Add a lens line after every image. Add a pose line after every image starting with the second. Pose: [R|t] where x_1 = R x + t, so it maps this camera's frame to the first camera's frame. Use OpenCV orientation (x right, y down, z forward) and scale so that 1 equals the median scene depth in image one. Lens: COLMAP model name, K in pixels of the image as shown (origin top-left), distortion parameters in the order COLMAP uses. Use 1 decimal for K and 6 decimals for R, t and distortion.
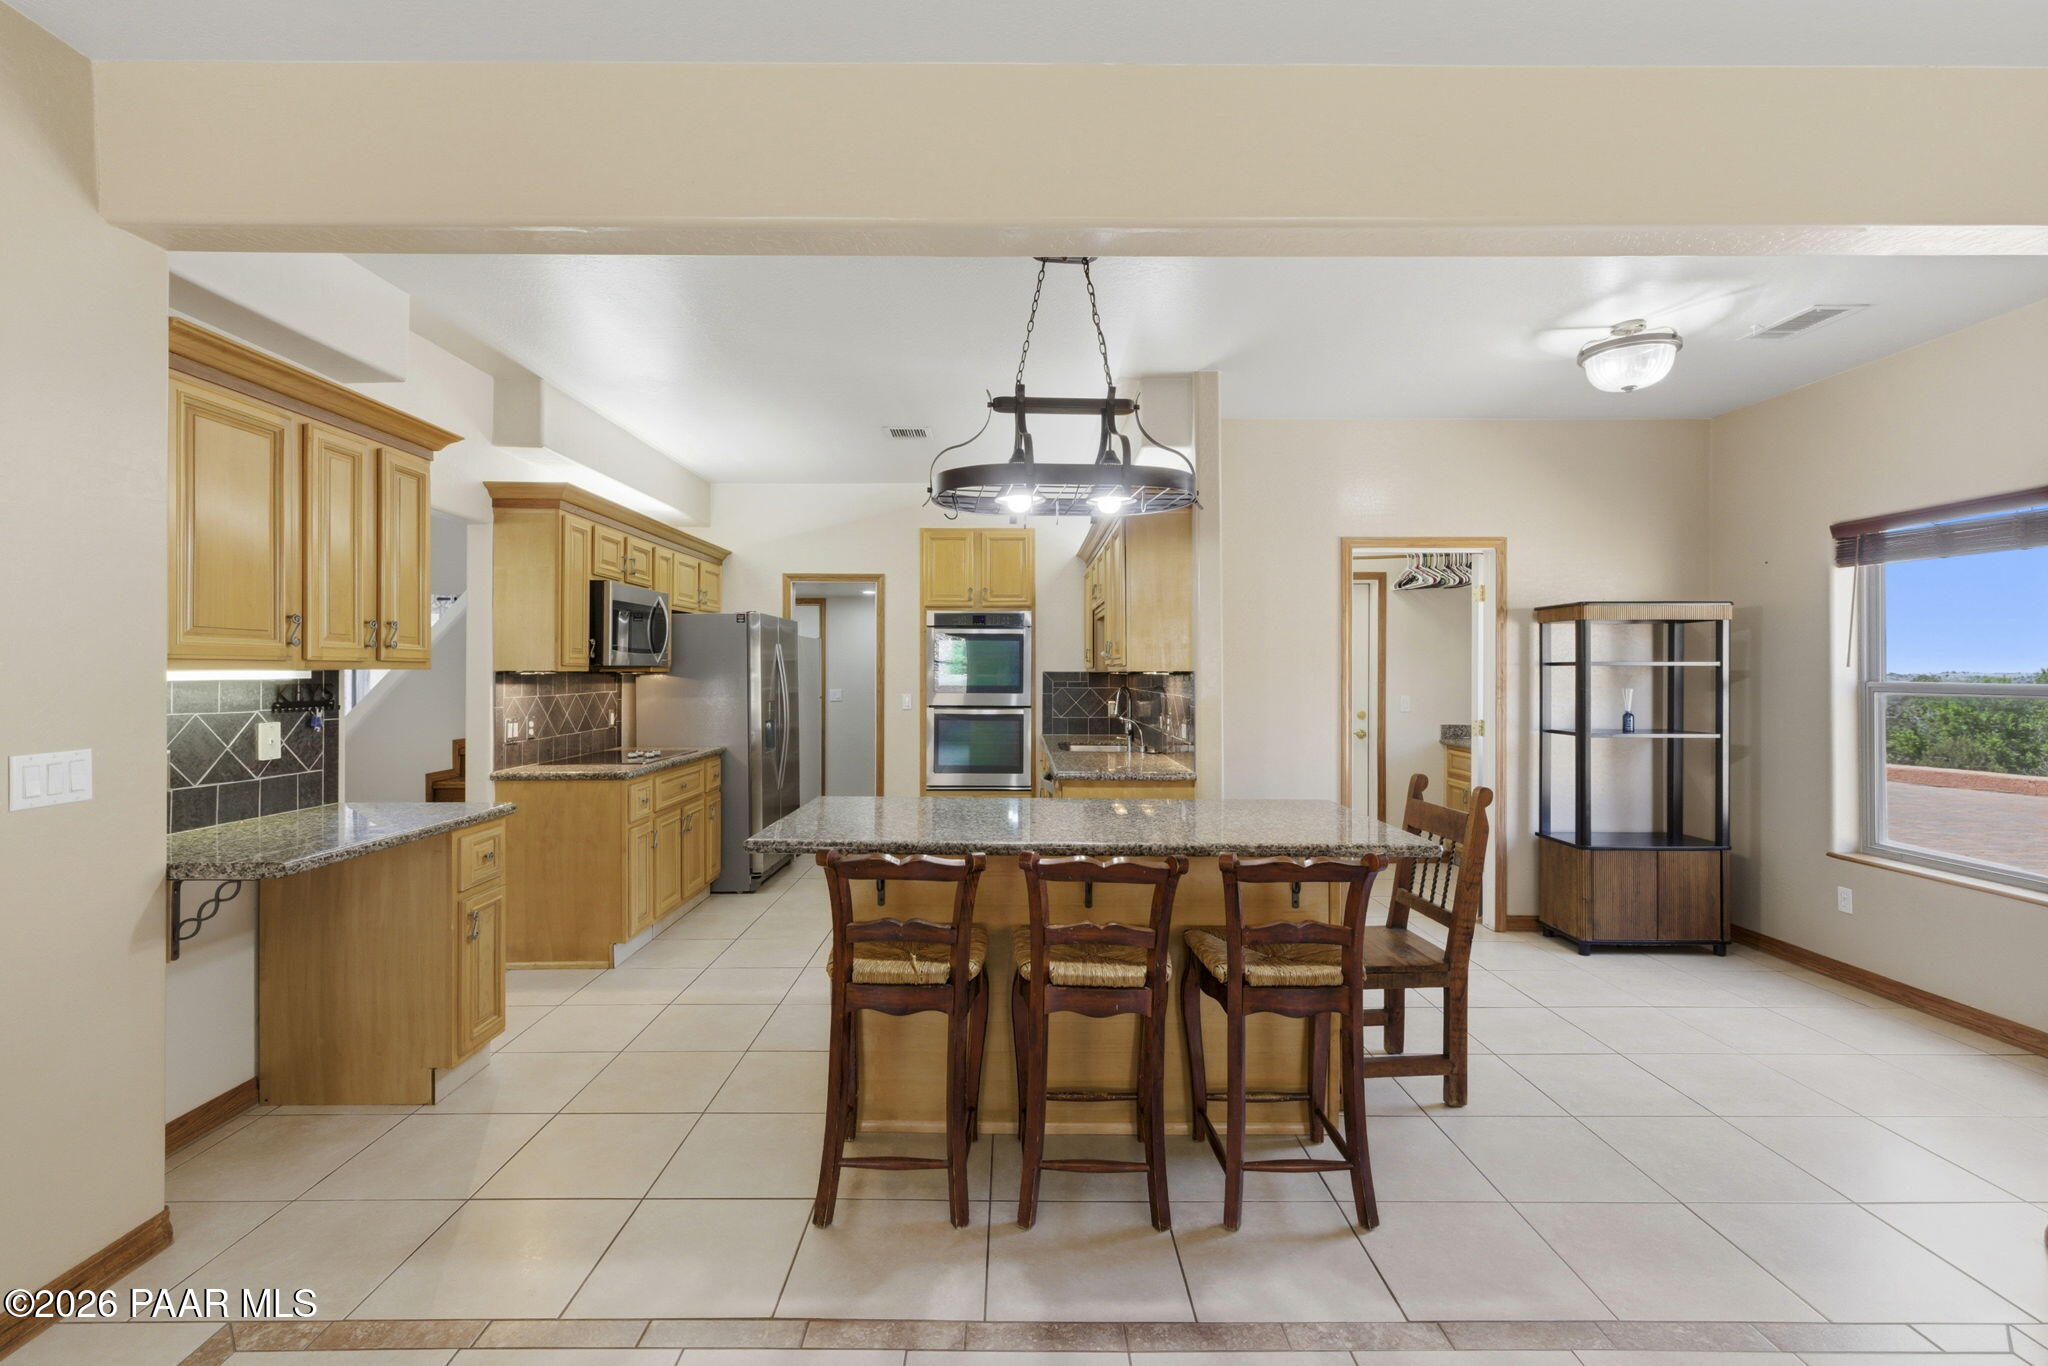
lens RADIAL K [[898.0, 0, 1017.2], [0, 898.0, 669.2], [0, 0, 1]] dist [0.002568, 0.000042]
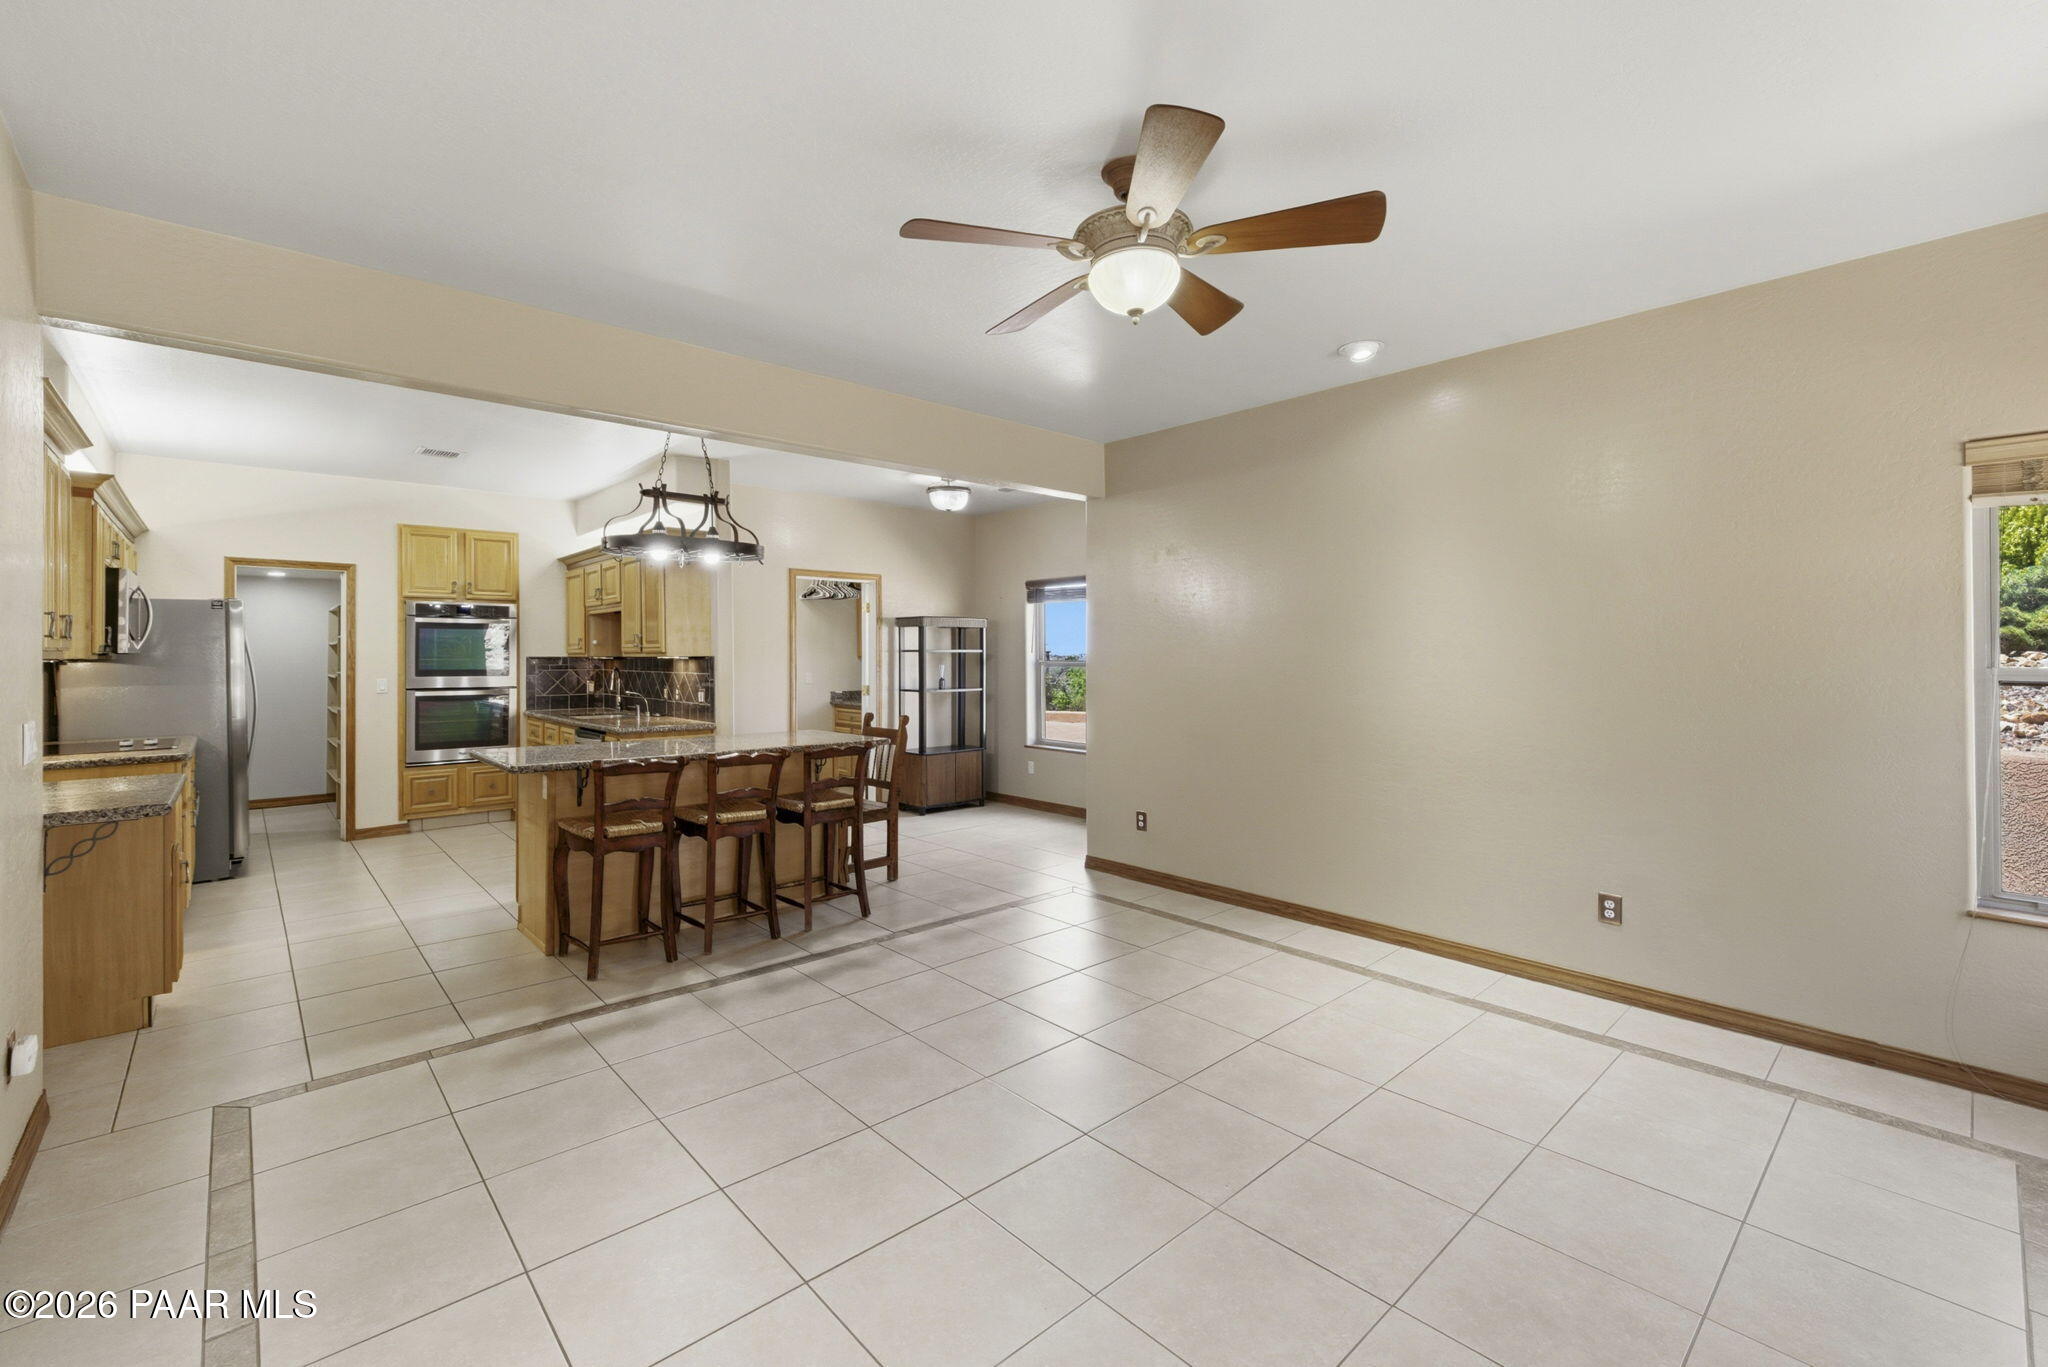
lens RADIAL K [[864.9, 0, 1018.6], [0, 864.9, 670.4], [0, 0, 1]] dist [0.011809, 0.000116]
pose [[0.746164, -0.015413, 0.665584, -0.360263], [0.001505, 0.999768, 0.021465, -0.004037], [-0.665760, -0.015014, 0.746015, -0.394335]]
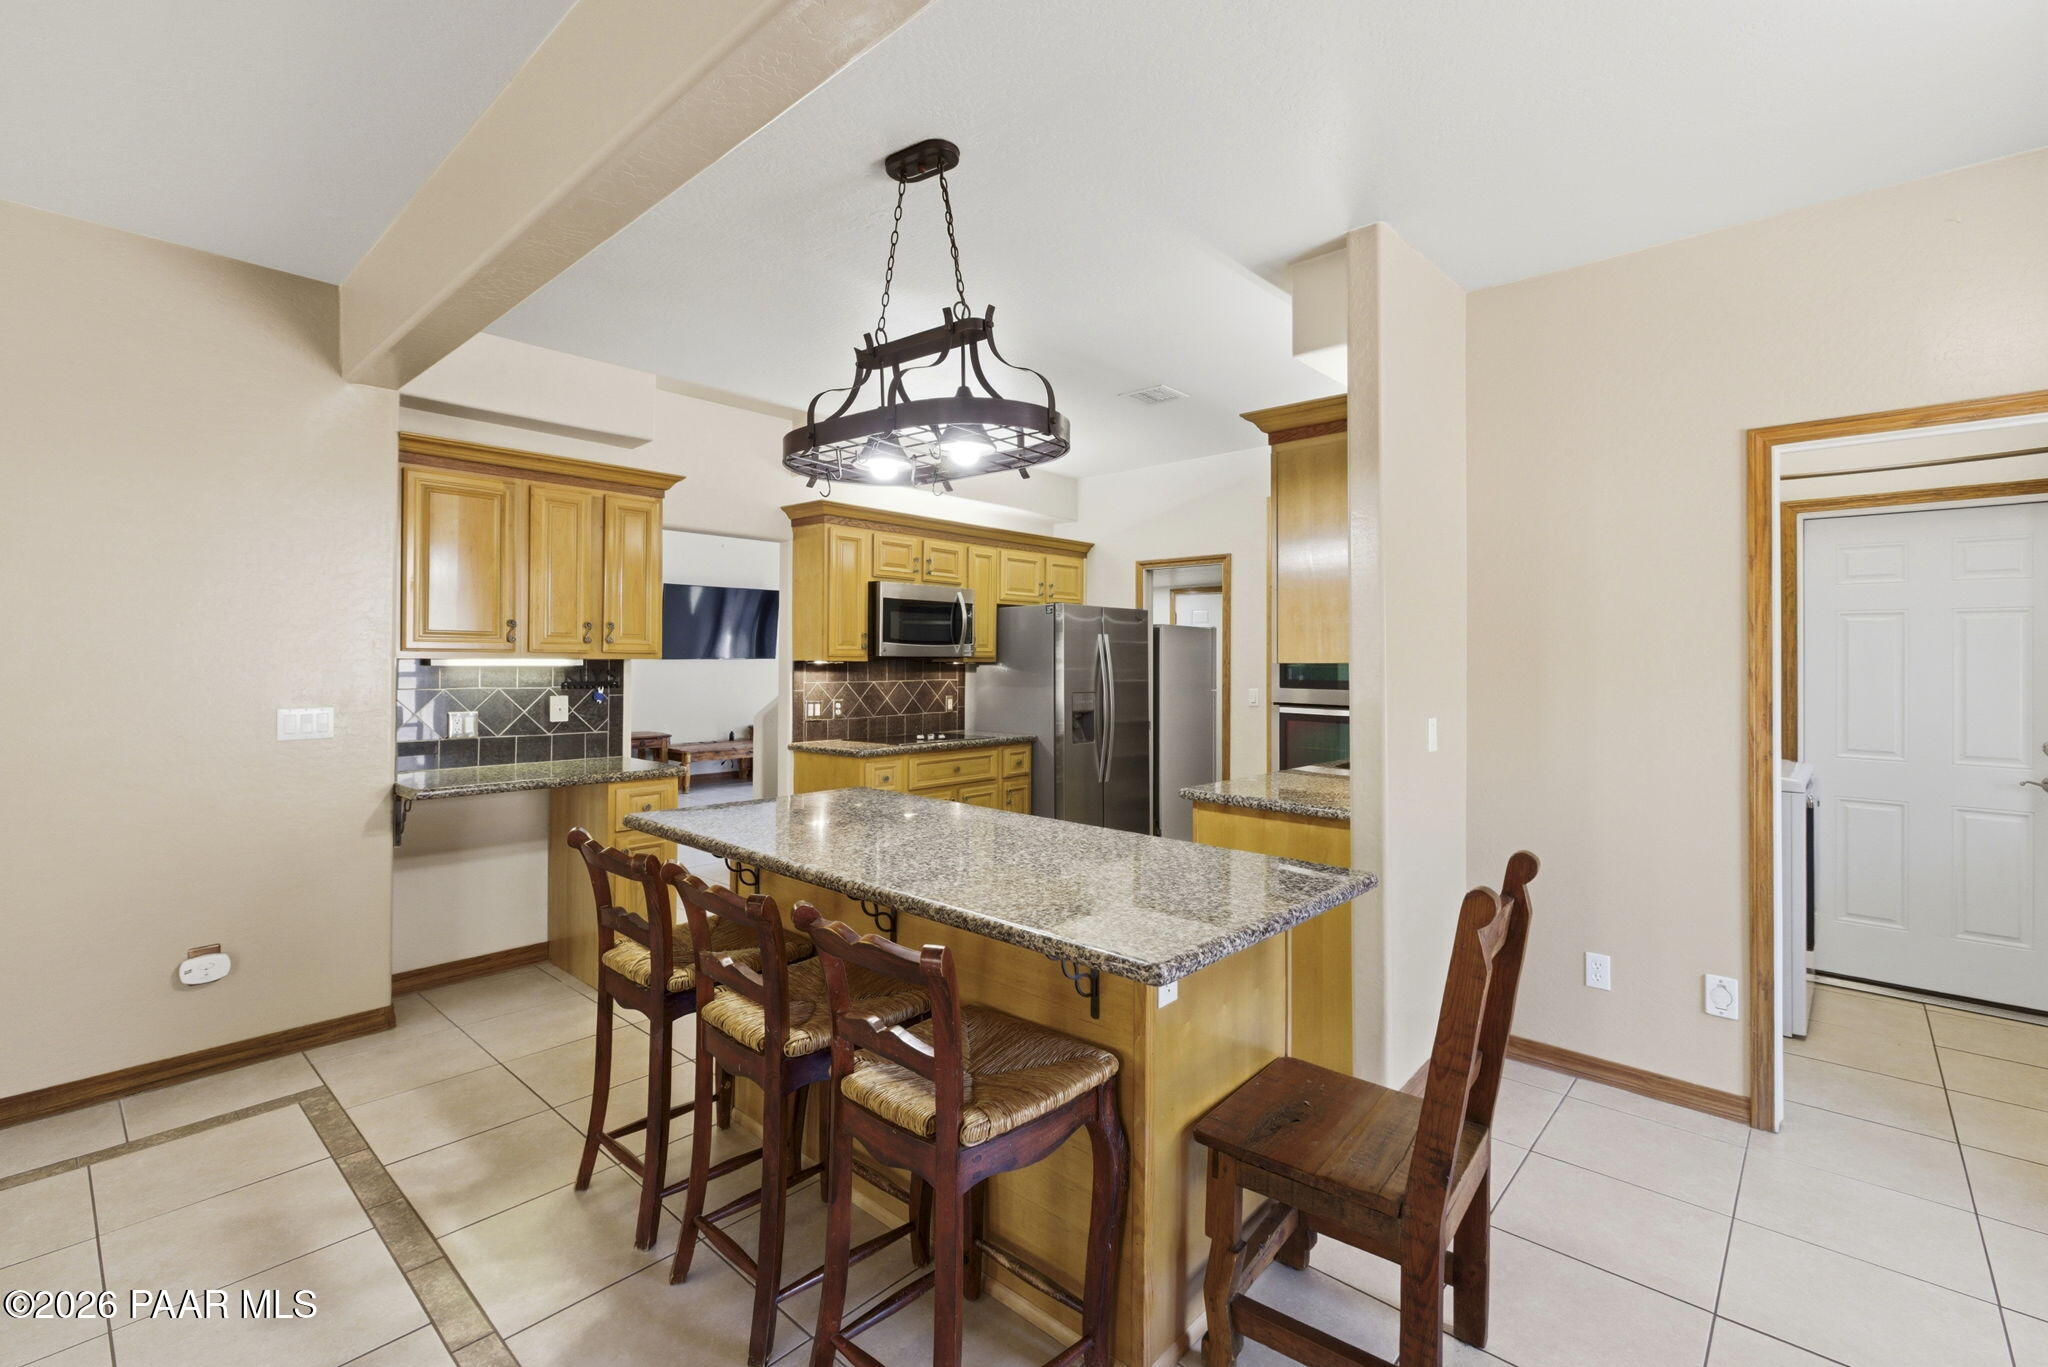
lens RADIAL K [[901.0, 0, 1013.6], [0, 901.0, 652.9], [0, 0, 1]] dist [0.000122, -0.000076]
pose [[0.733586, -0.002961, -0.679590, 0.438791], [-0.002436, 0.999973, -0.006986, -0.000524], [0.679592, 0.006780, 0.733559, 0.284989]]
